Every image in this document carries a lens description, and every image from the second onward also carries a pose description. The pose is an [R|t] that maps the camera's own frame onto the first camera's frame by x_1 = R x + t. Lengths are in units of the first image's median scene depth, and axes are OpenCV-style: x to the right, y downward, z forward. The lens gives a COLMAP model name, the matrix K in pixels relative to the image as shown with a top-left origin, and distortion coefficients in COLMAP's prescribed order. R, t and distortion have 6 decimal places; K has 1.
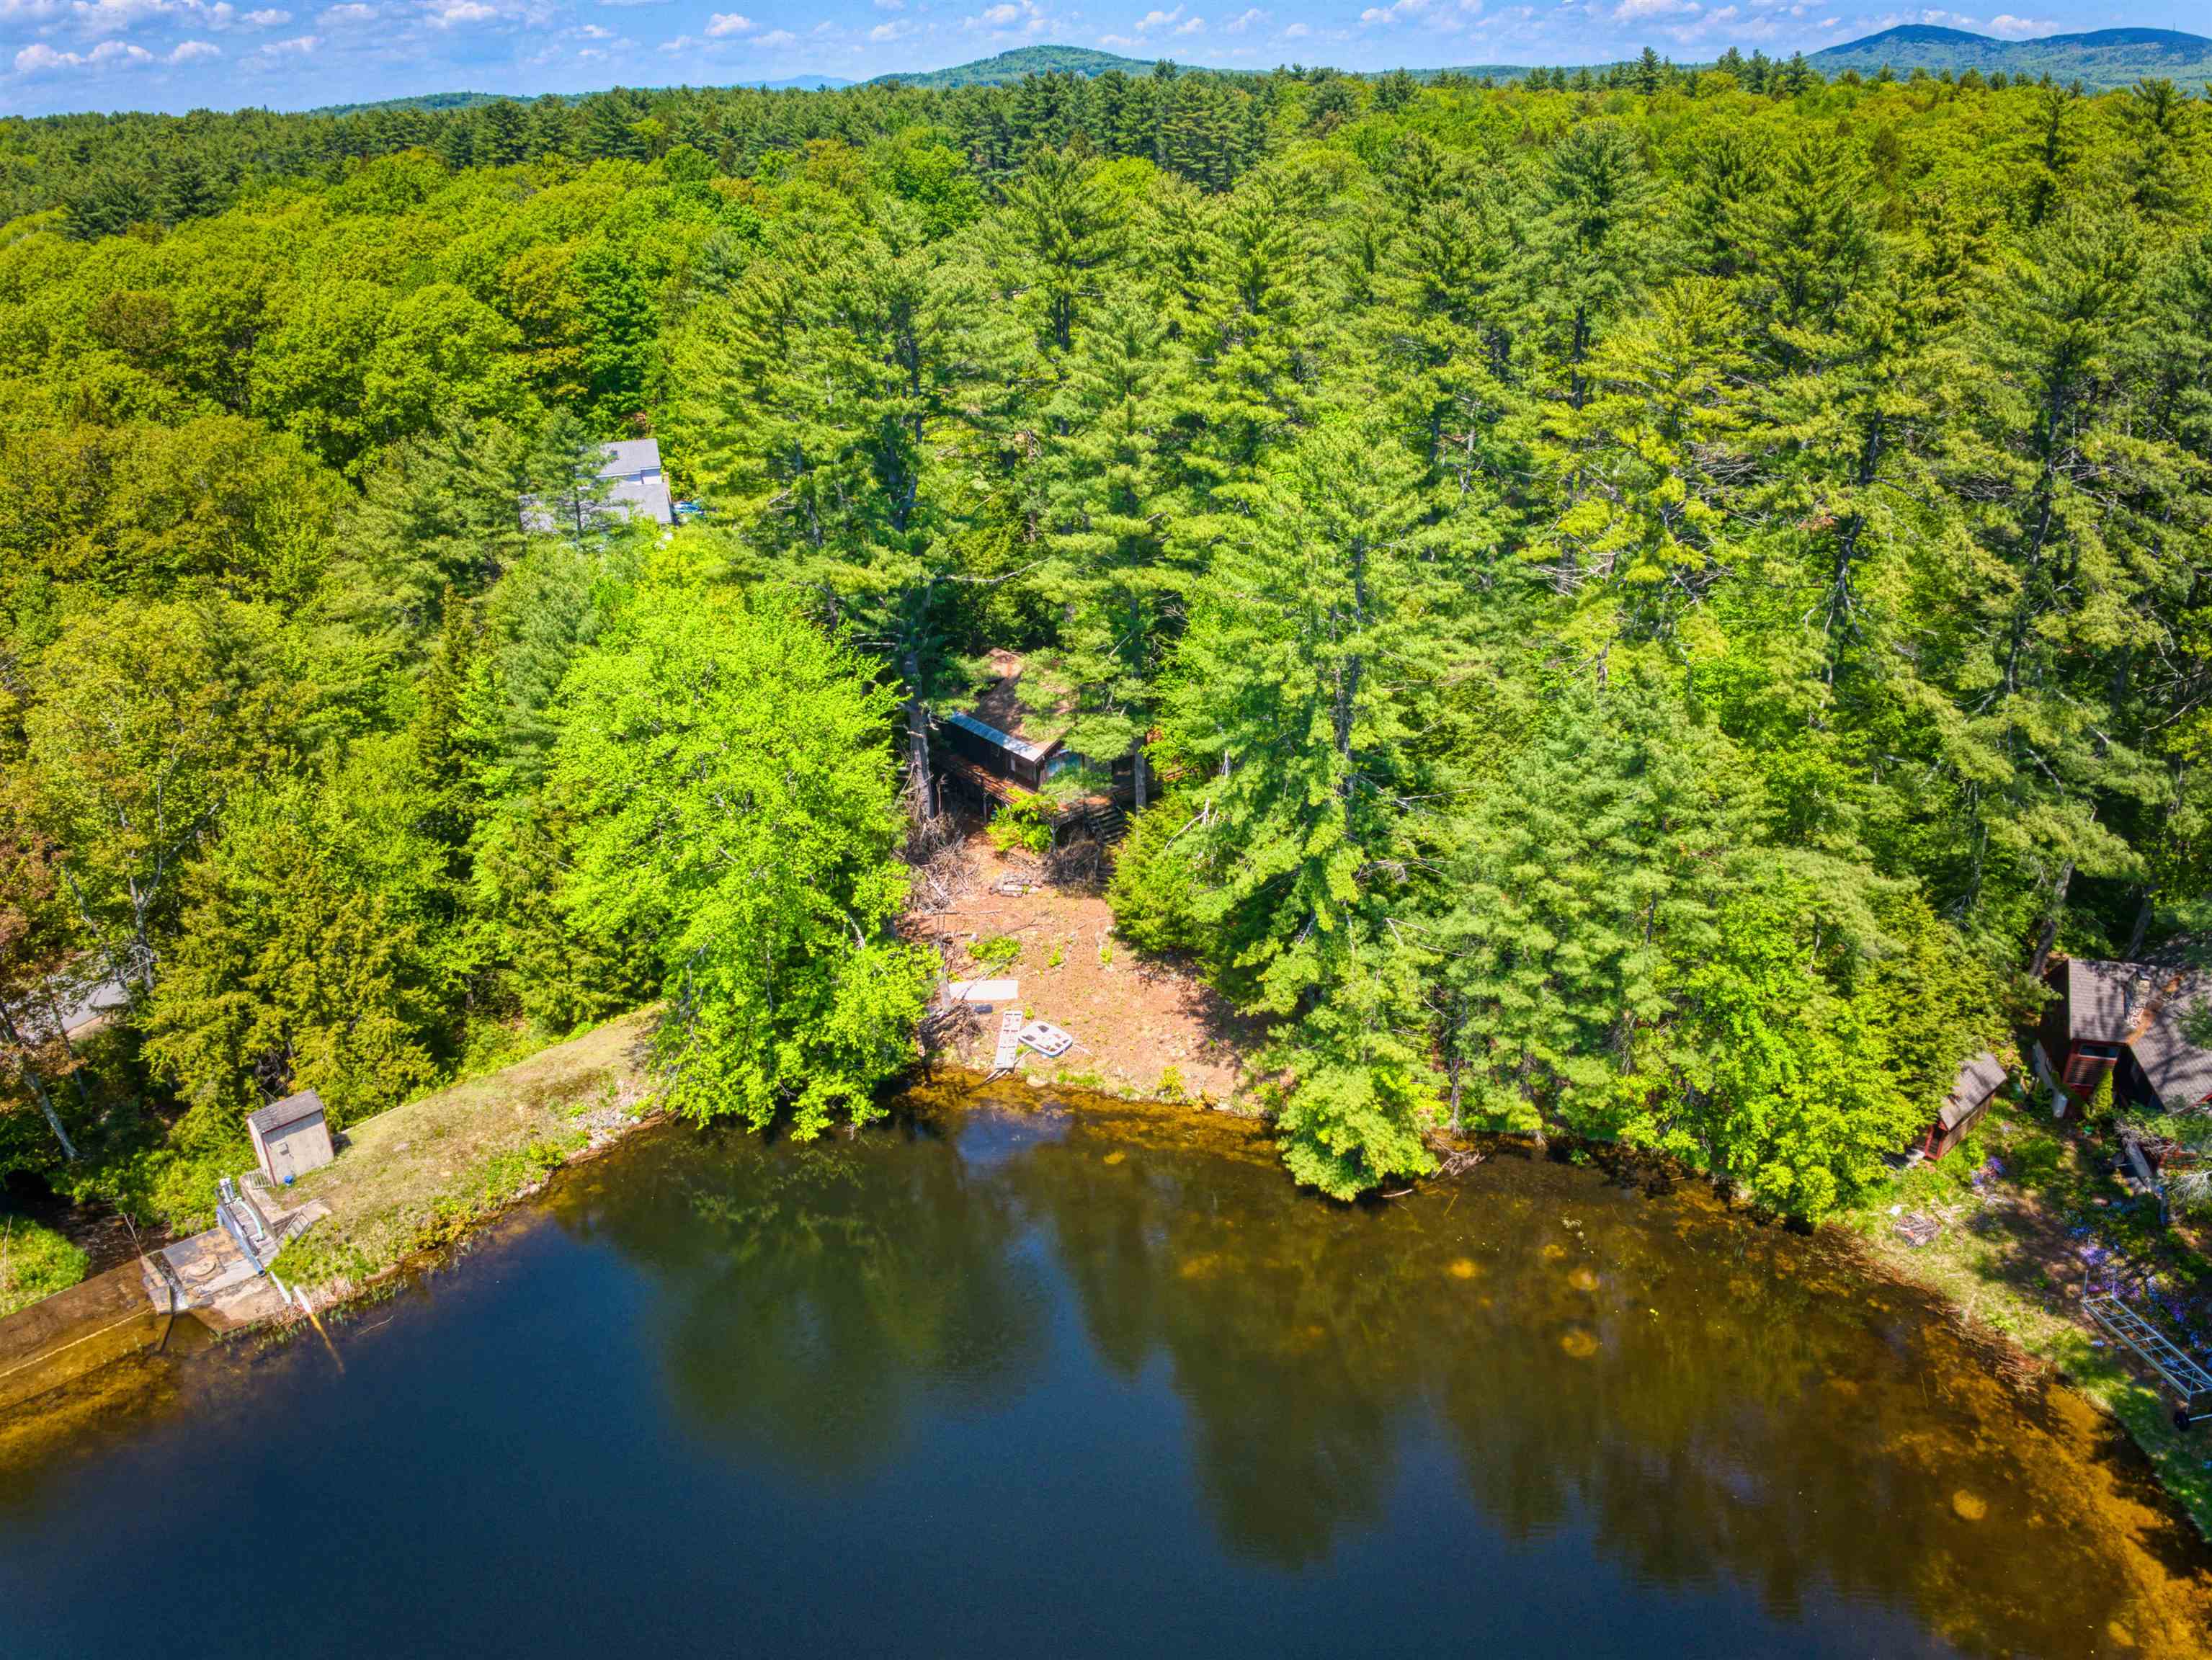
lens RADIAL K [[1643.1, 0, 1148.6], [0, 1643.1, 833.6], [0, 0, 1]] dist [-0.111088, 0.010525]
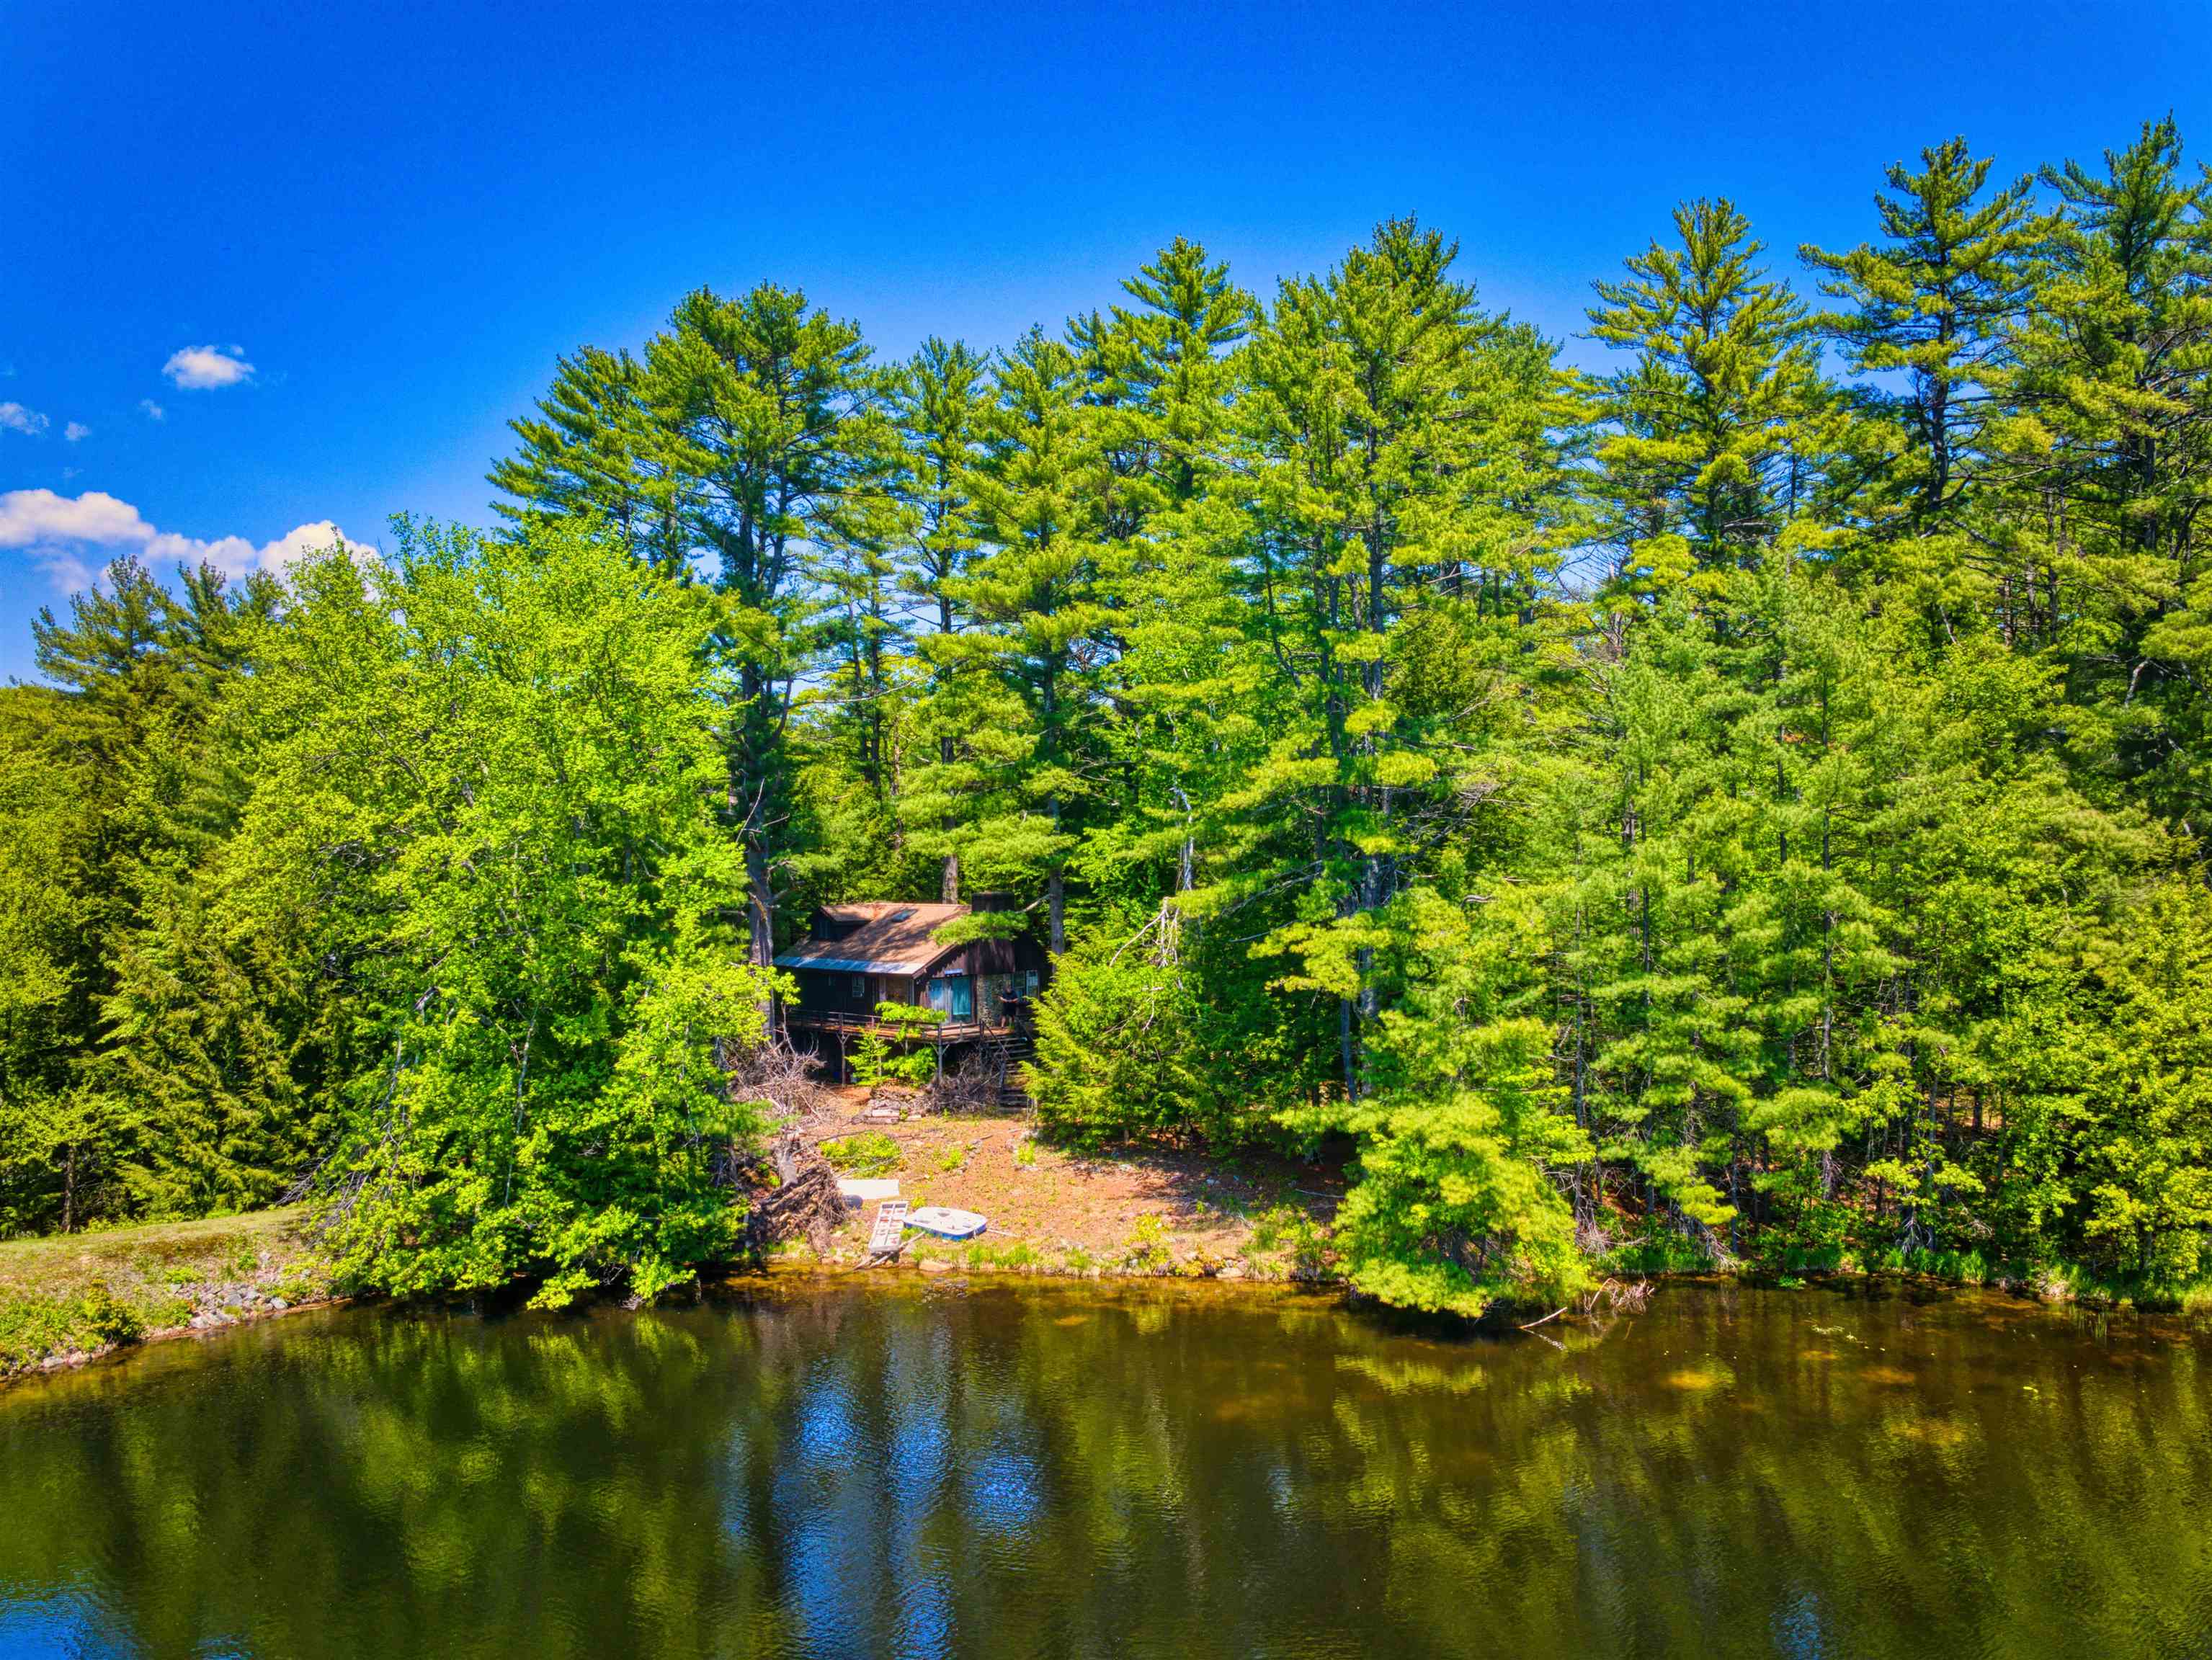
lens RADIAL K [[1643.1, 0, 1148.6], [0, 1643.1, 833.6], [0, 0, 1]] dist [-0.111088, 0.010525]
pose [[0.994032, -0.009776, 0.108648, -0.051494], [0.056770, 0.896842, -0.438694, 0.277675], [-0.093151, 0.442244, 0.892044, 0.342481]]
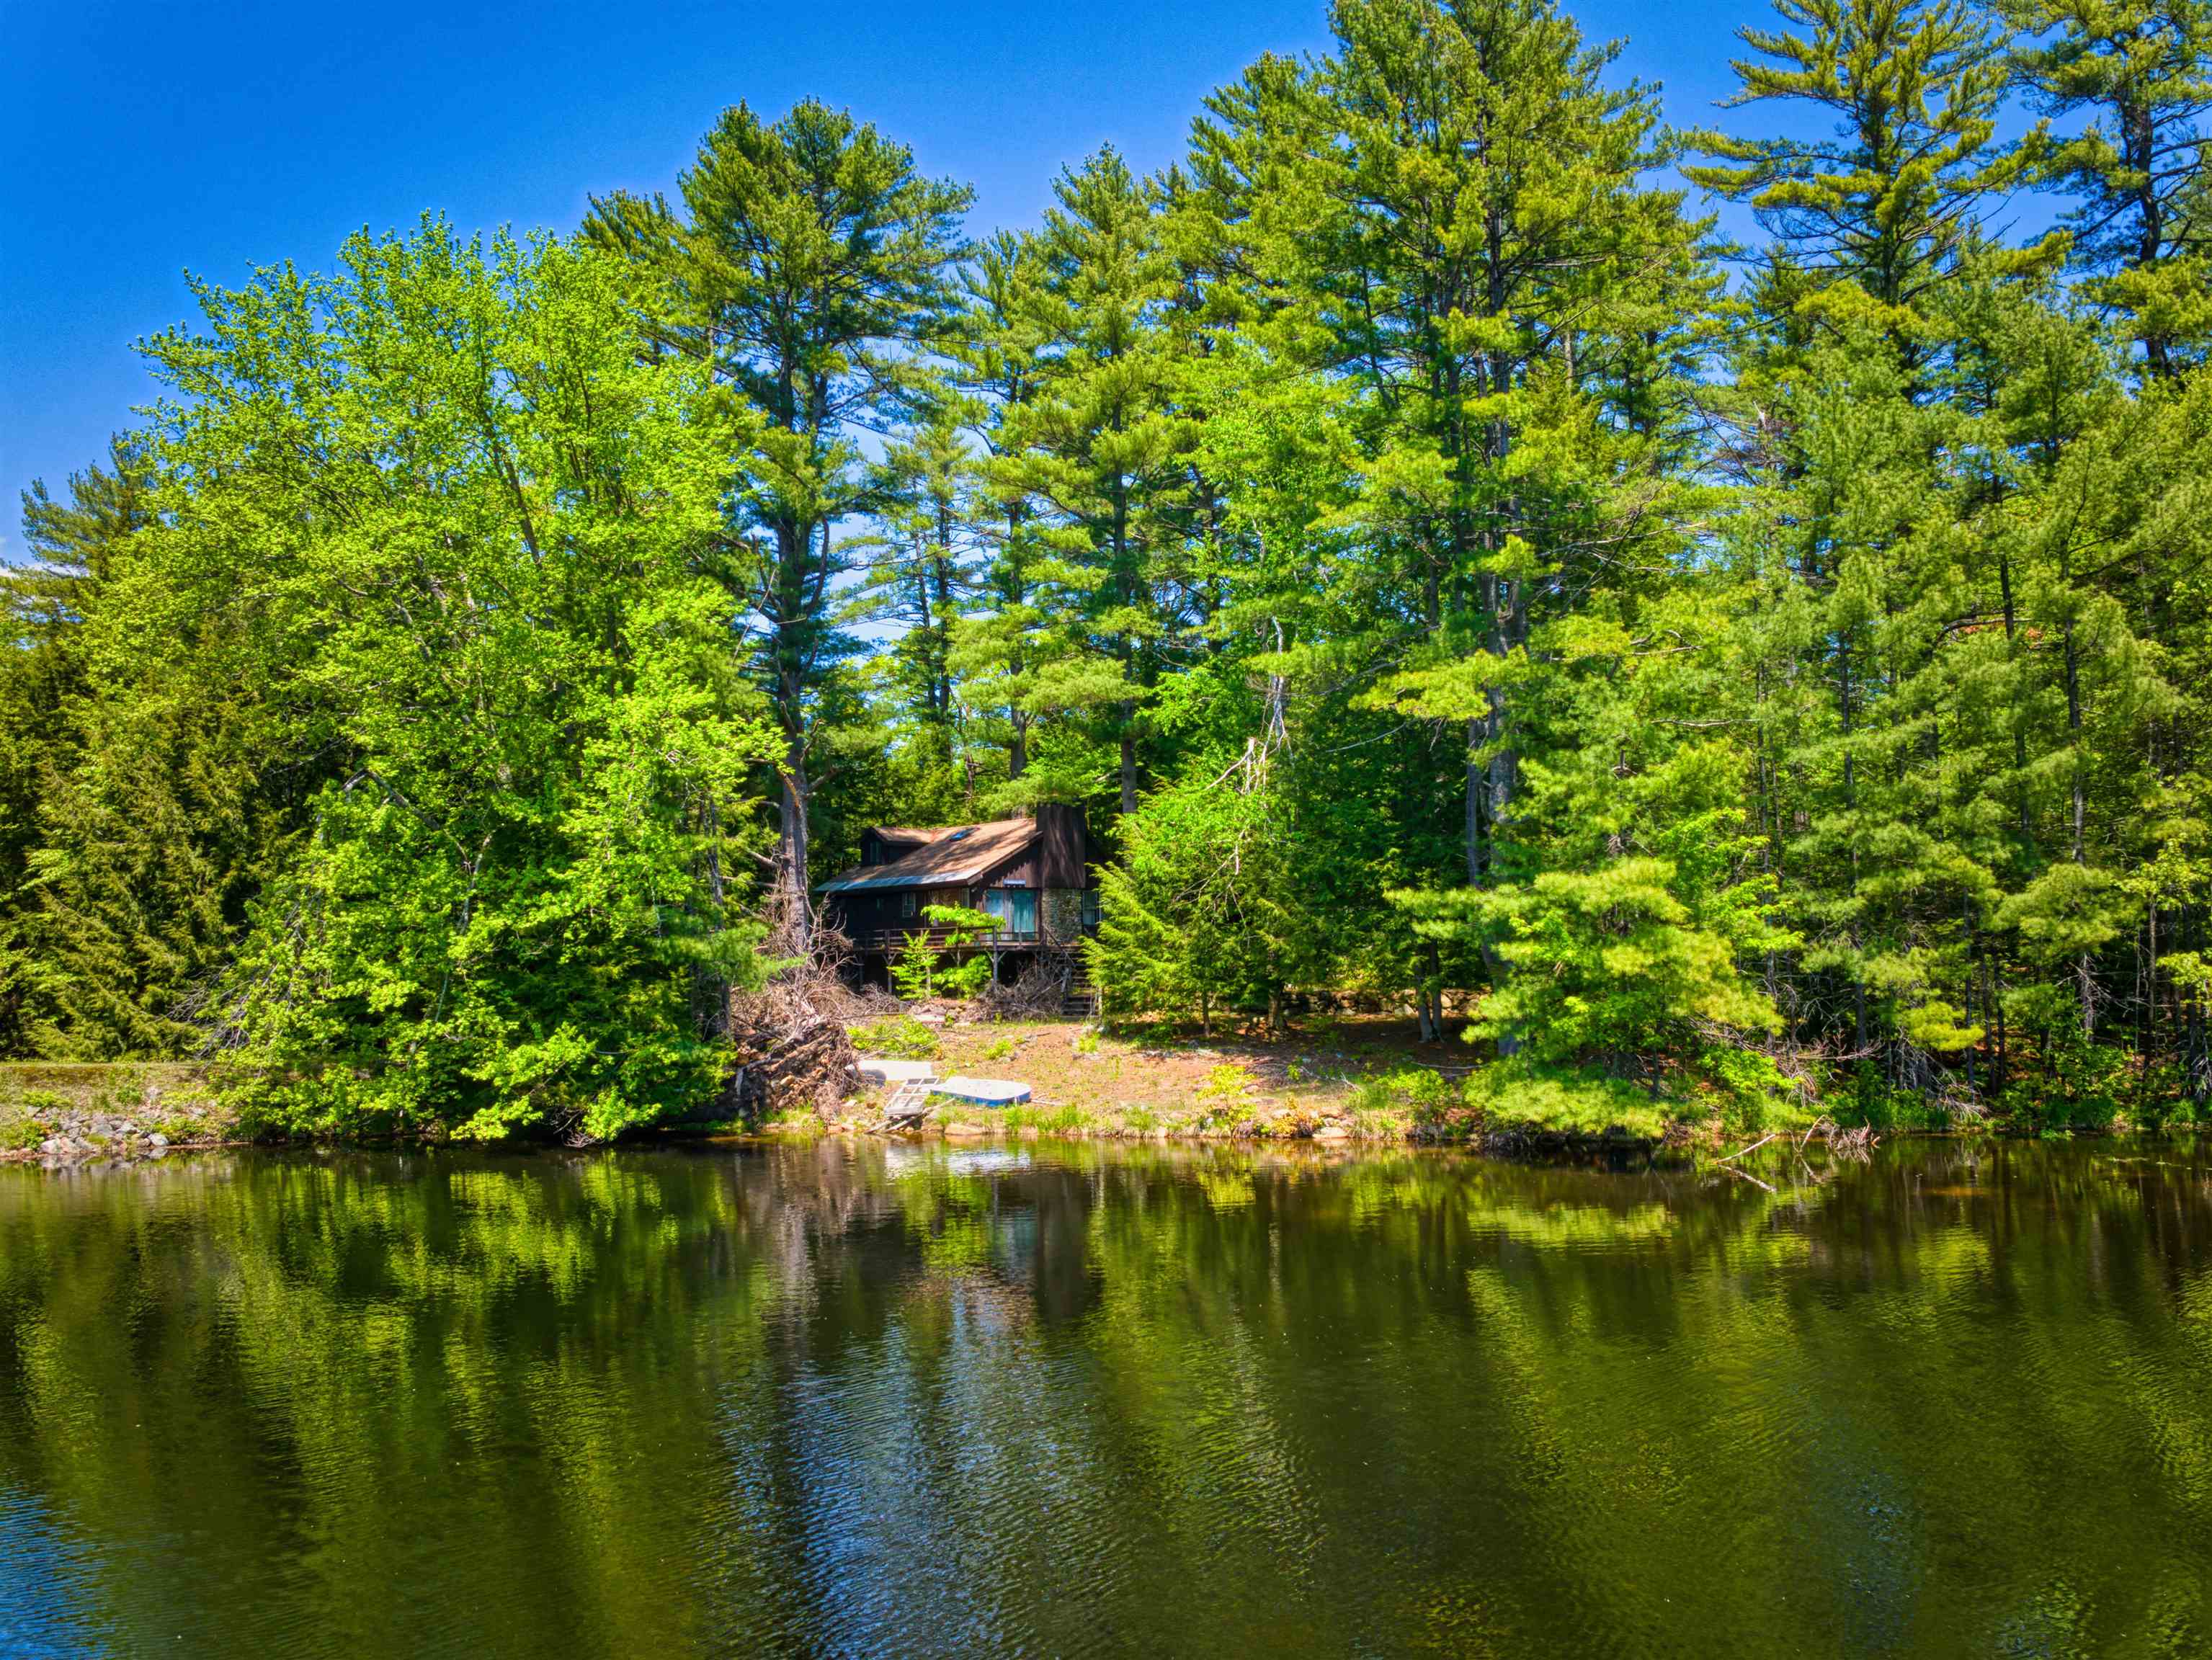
lens RADIAL K [[1643.1, 0, 1148.6], [0, 1643.1, 833.6], [0, 0, 1]] dist [-0.111088, 0.010525]
pose [[0.998982, -0.007404, 0.044488, -0.031417], [0.028706, 0.865203, -0.500600, 0.323546], [-0.034785, 0.501367, 0.864535, 0.493490]]
